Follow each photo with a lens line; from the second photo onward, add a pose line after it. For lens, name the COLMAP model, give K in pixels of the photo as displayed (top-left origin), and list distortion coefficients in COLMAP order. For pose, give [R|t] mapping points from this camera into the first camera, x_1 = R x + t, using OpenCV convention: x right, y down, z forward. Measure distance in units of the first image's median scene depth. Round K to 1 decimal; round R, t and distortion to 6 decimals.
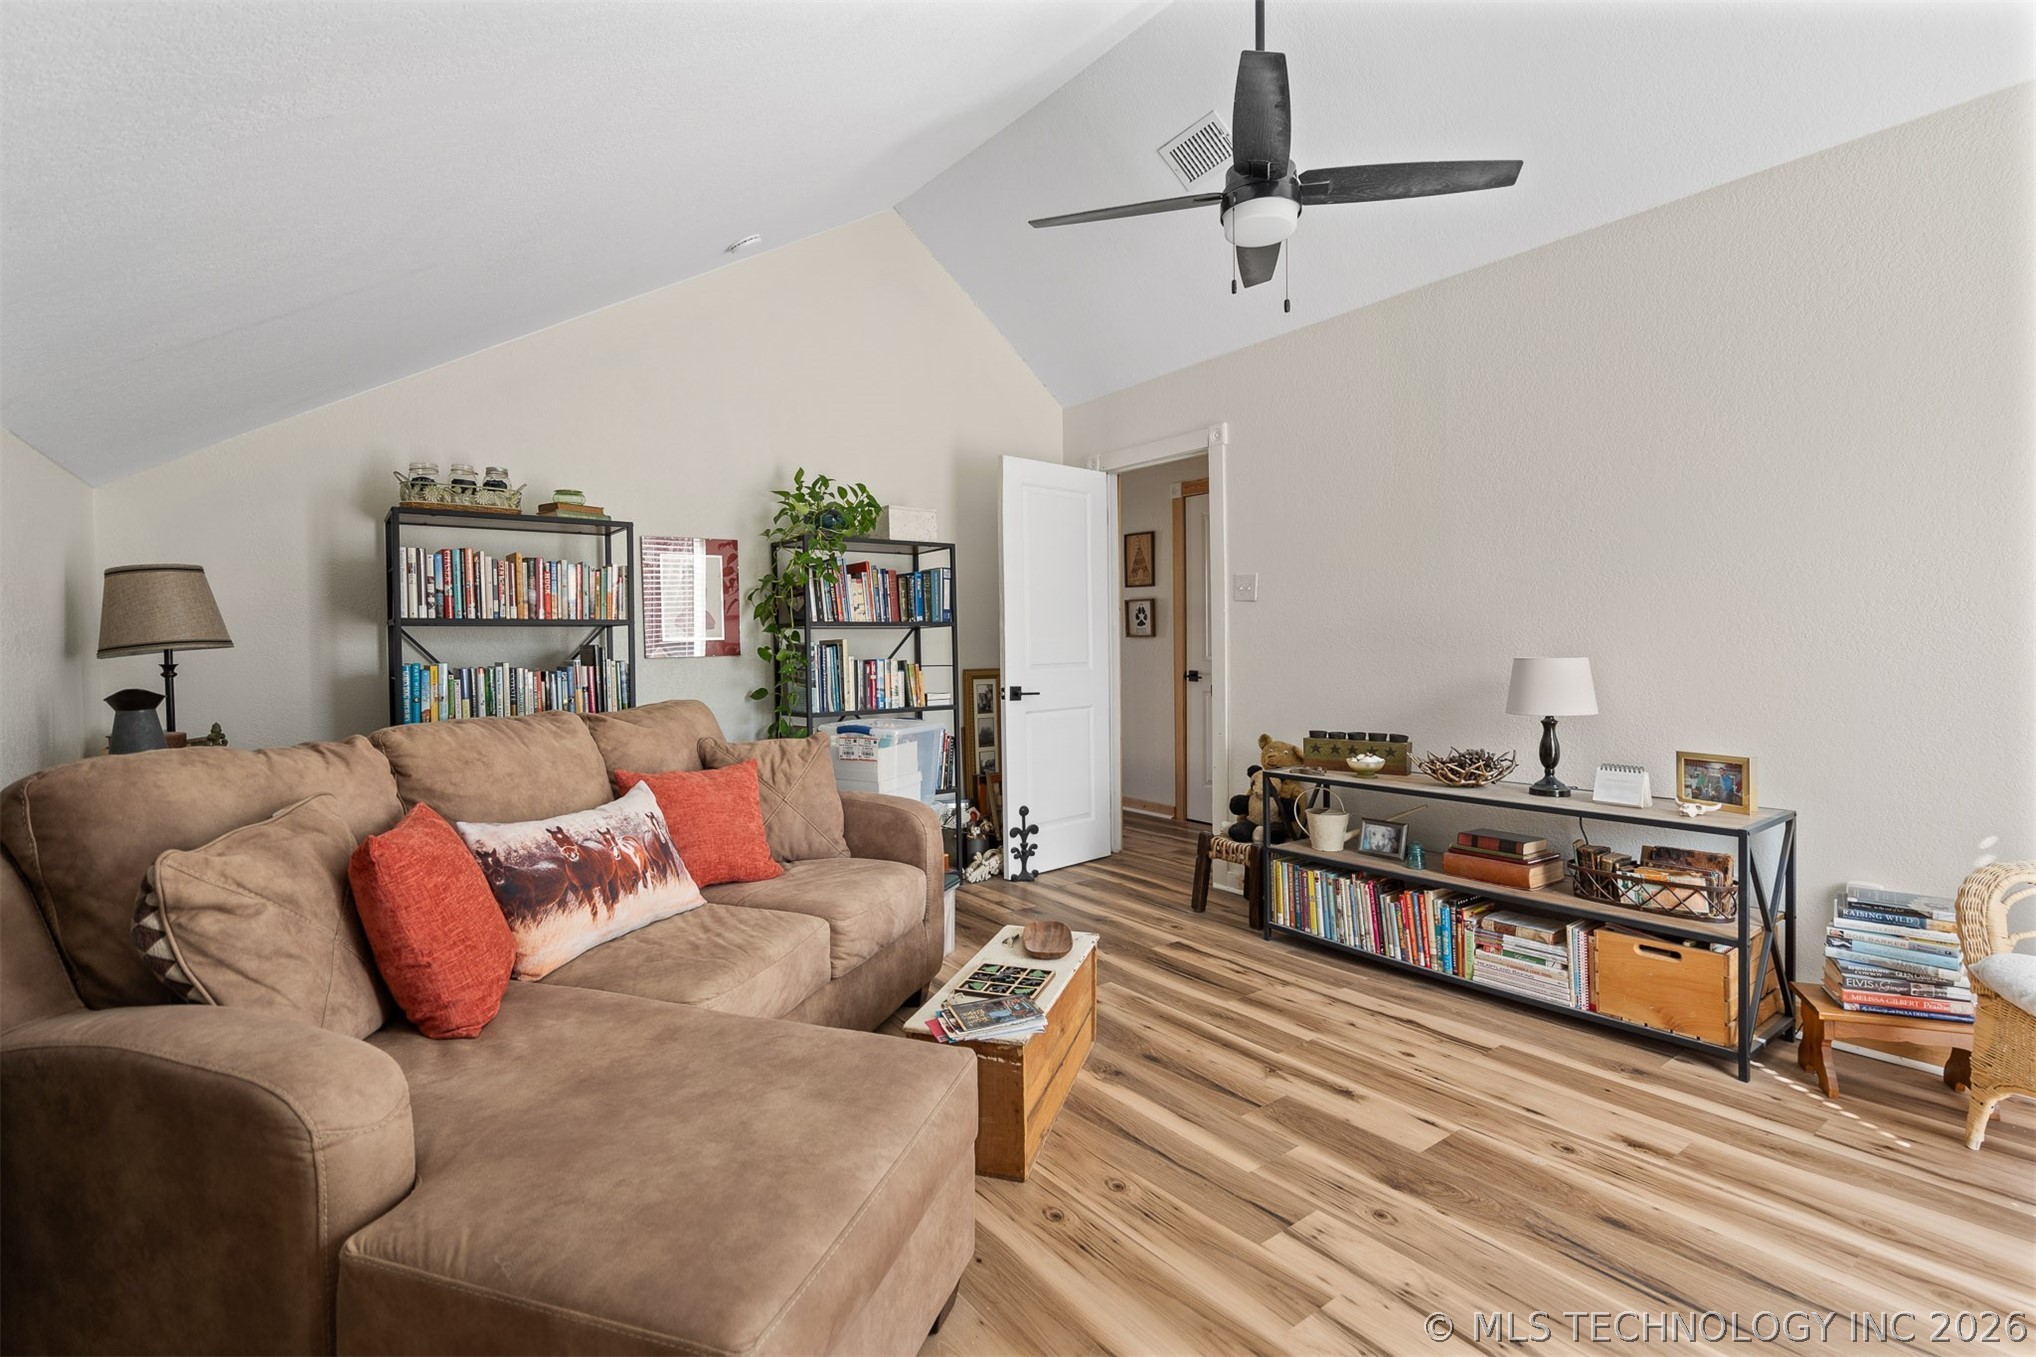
lens RADIAL K [[963.0, 0, 1012.2], [0, 963.0, 674.8], [0, 0, 1]] dist [-0.001257, 0.003402]
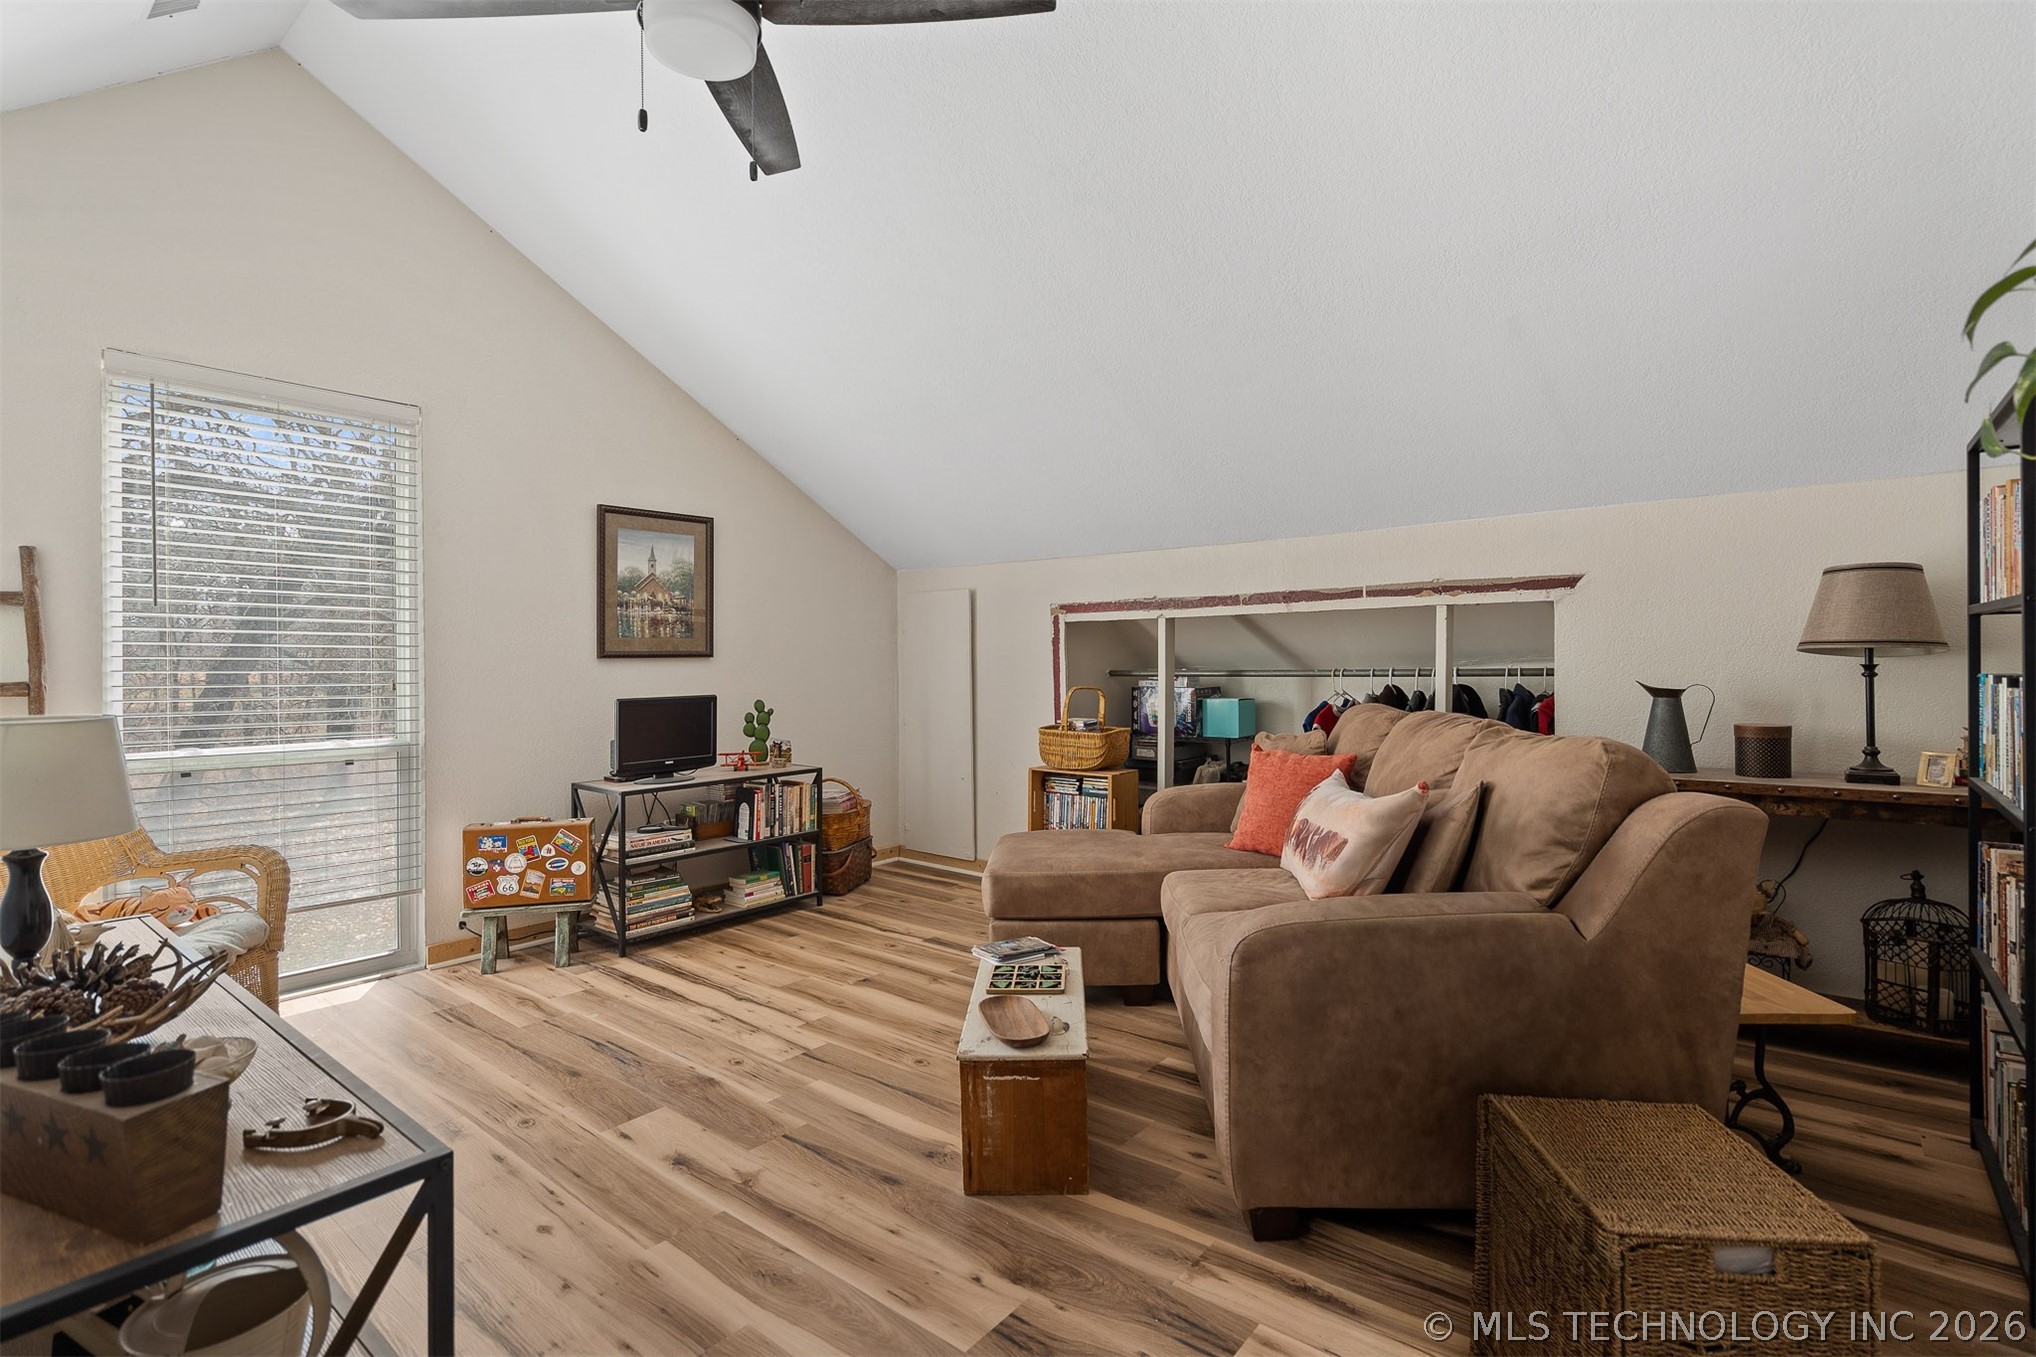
lens RADIAL K [[963.0, 0, 1013.9], [0, 963.0, 665.4], [0, 0, 1]] dist [-0.001257, 0.003402]
pose [[-0.969104, 0.023396, -0.245542, 0.261587], [0.012729, 0.998909, 0.044942, -0.076968], [0.246325, 0.040428, -0.968344, 2.012410]]
